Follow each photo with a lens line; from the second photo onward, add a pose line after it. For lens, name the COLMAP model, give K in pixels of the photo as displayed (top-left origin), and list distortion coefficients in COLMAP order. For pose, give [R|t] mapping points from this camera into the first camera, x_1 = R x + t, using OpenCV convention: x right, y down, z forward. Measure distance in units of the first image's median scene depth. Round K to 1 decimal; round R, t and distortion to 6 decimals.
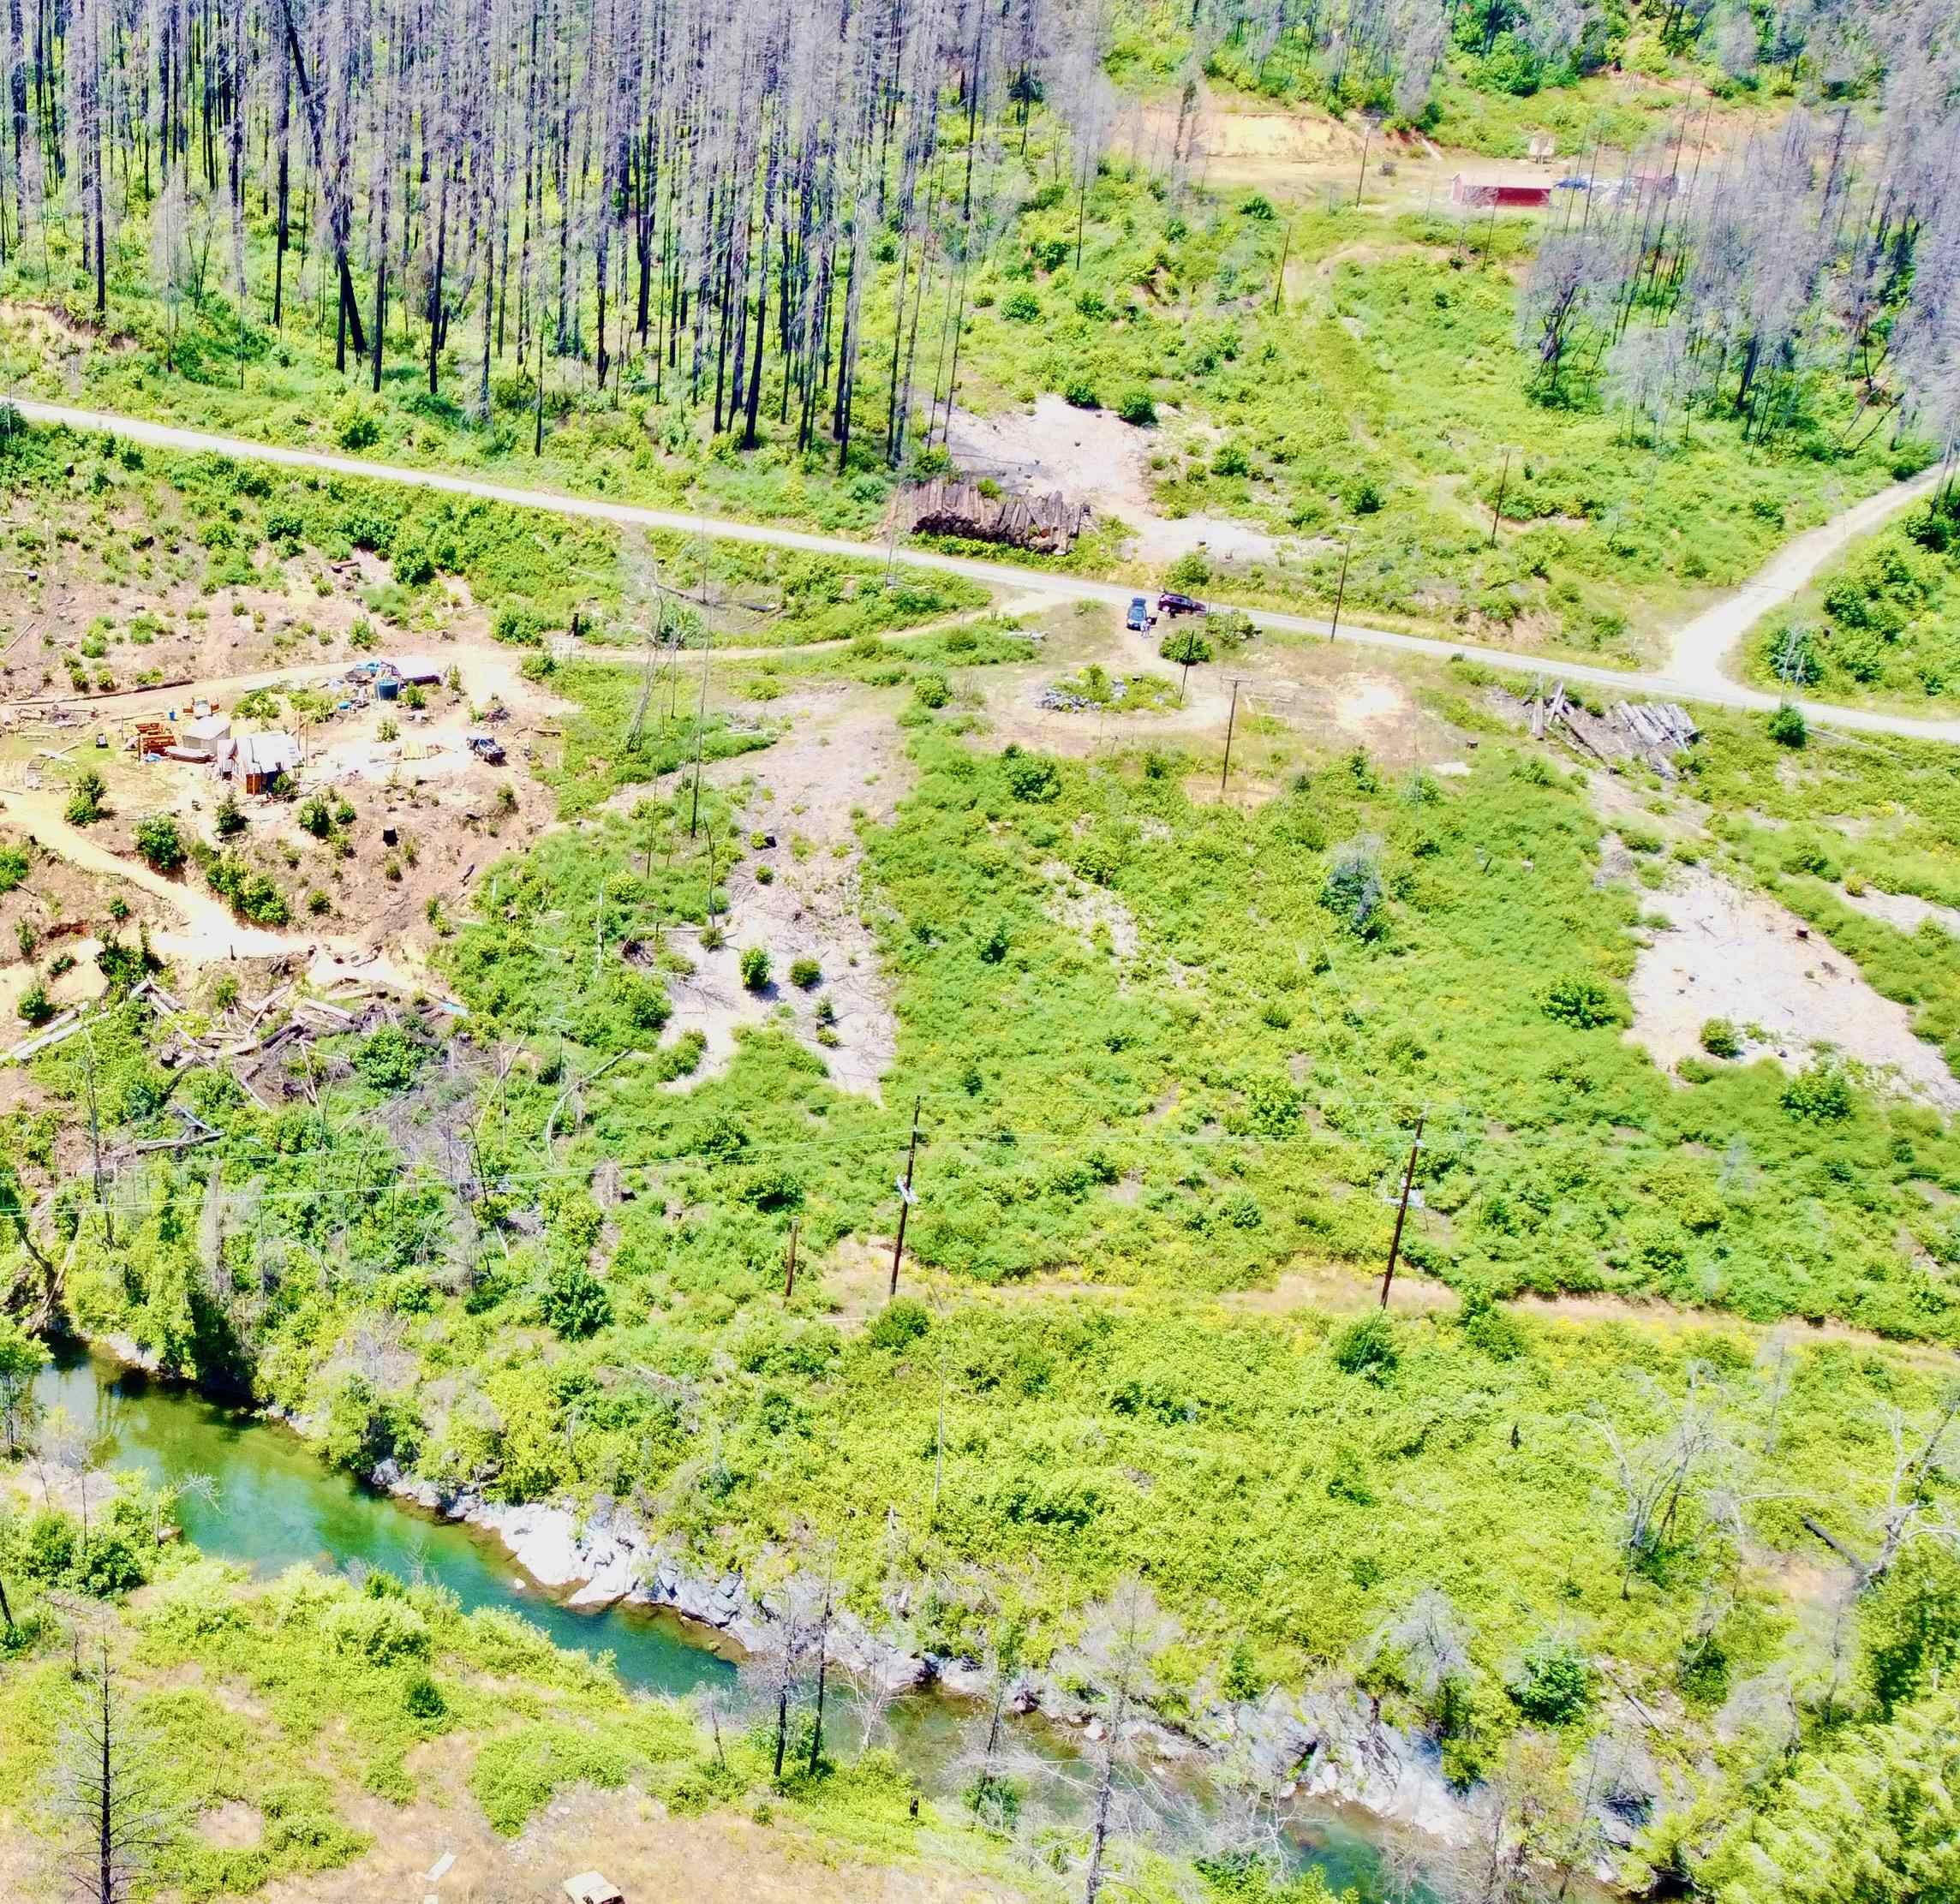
lens RADIAL K [[2547.2, 0, 251.9], [0, 2547.2, 1008.7], [0, 0, 1]] dist [0.005670, -0.012259]
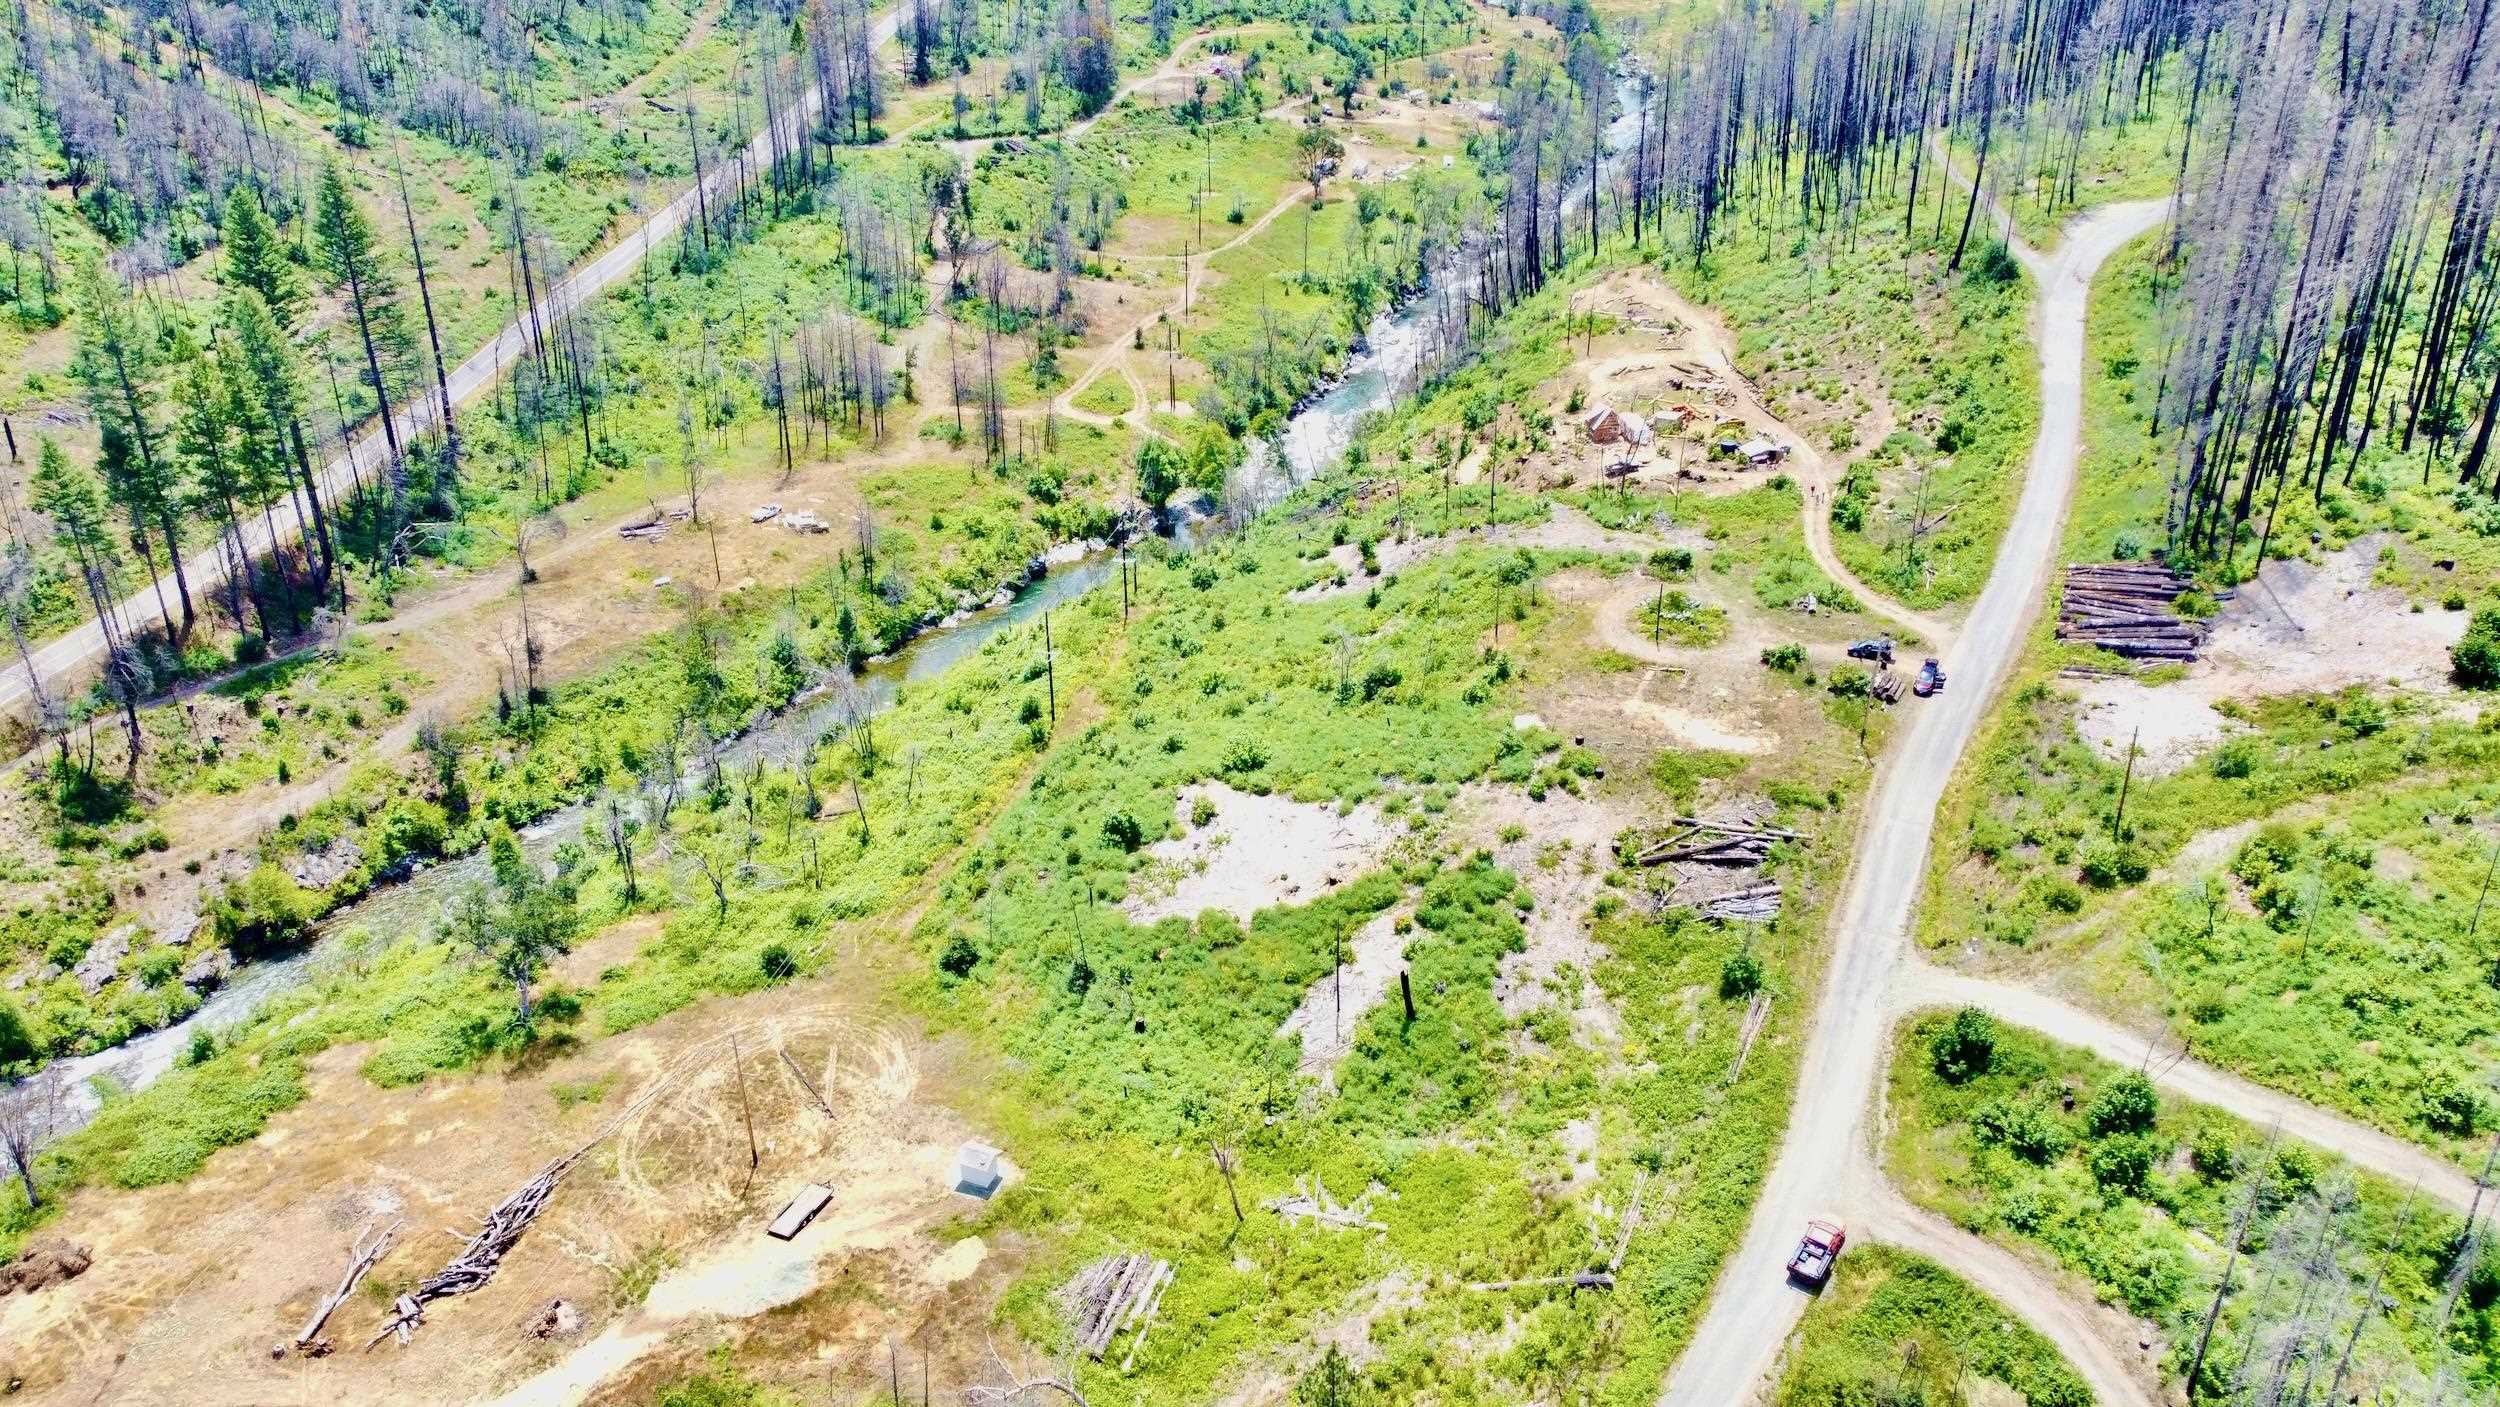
lens RADIAL K [[1892.5, 0, 1254.2], [0, 1892.5, 704.2], [0, 0, 1]] dist [0.008381, -0.016731]
pose [[-0.145907, 0.466023, -0.872659, 1.288305], [-0.403389, 0.777412, 0.482605, -0.490209], [0.903321, 0.422437, 0.074559, 0.804906]]
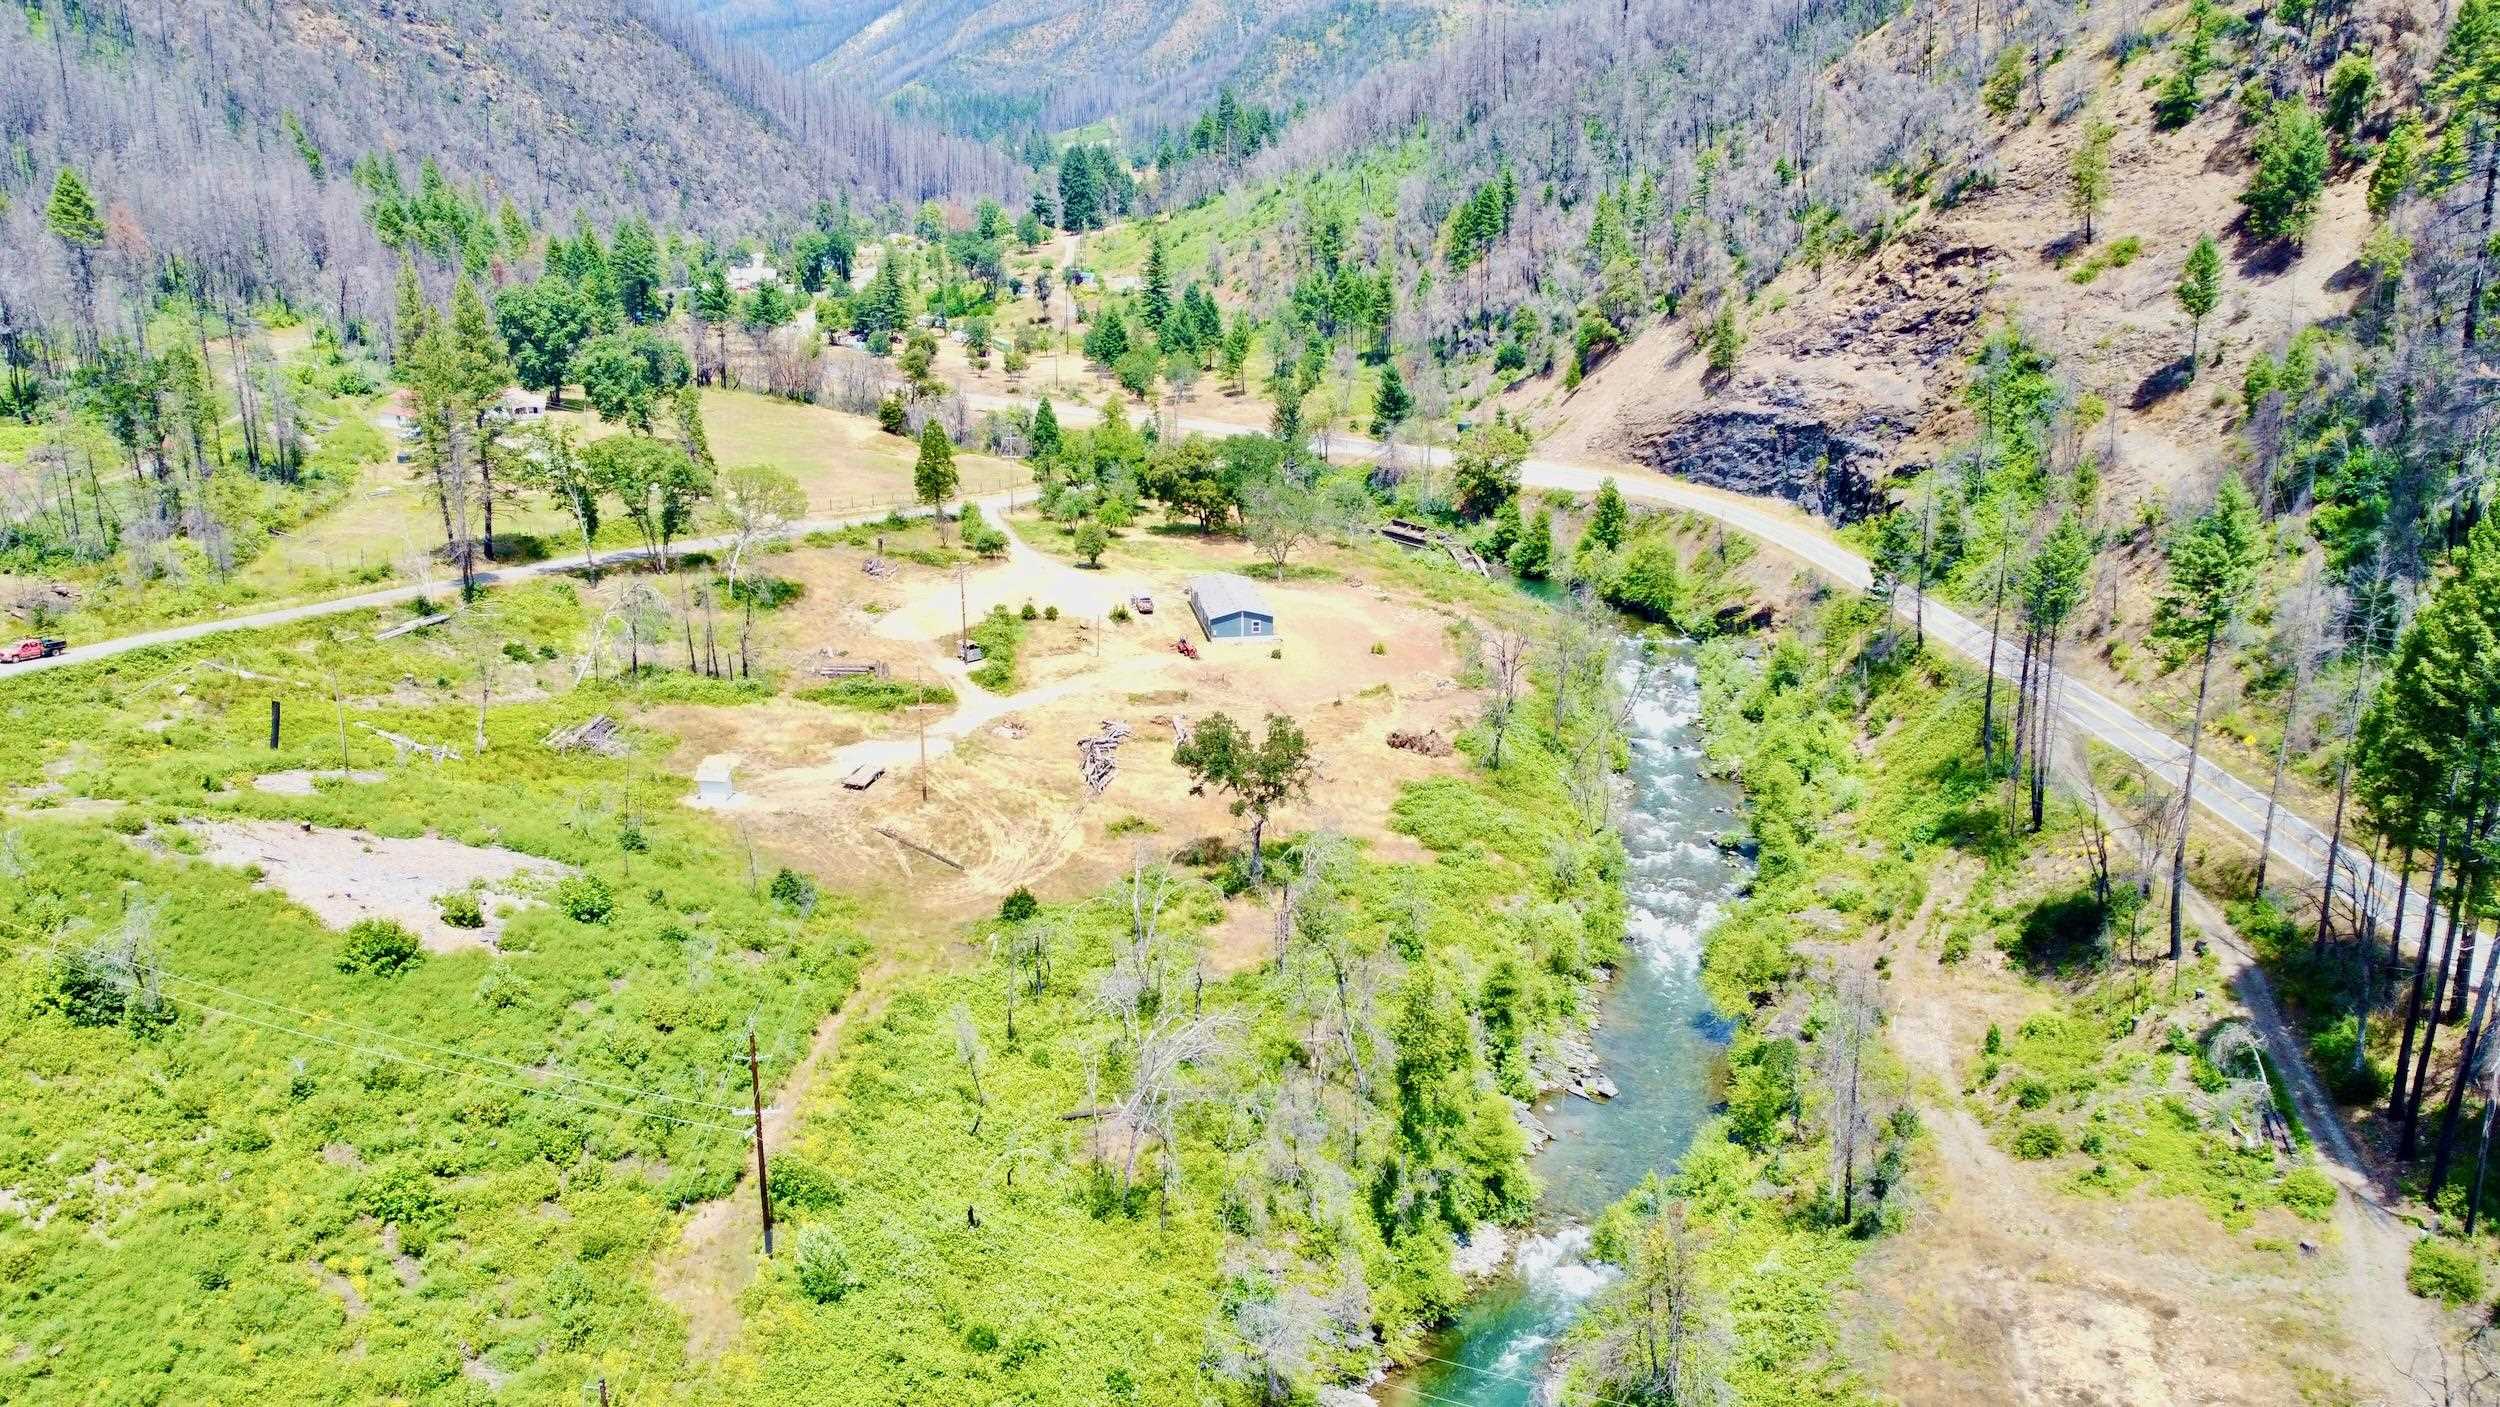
lens RADIAL K [[1892.5, 0, 1254.2], [0, 1892.5, 704.2], [0, 0, 1]] dist [0.008381, -0.016731]
pose [[-0.140511, -0.306474, 0.941451, -0.131659], [0.398767, 0.852831, 0.337141, -0.164459], [-0.906224, 0.422792, 0.002380, 0.594328]]
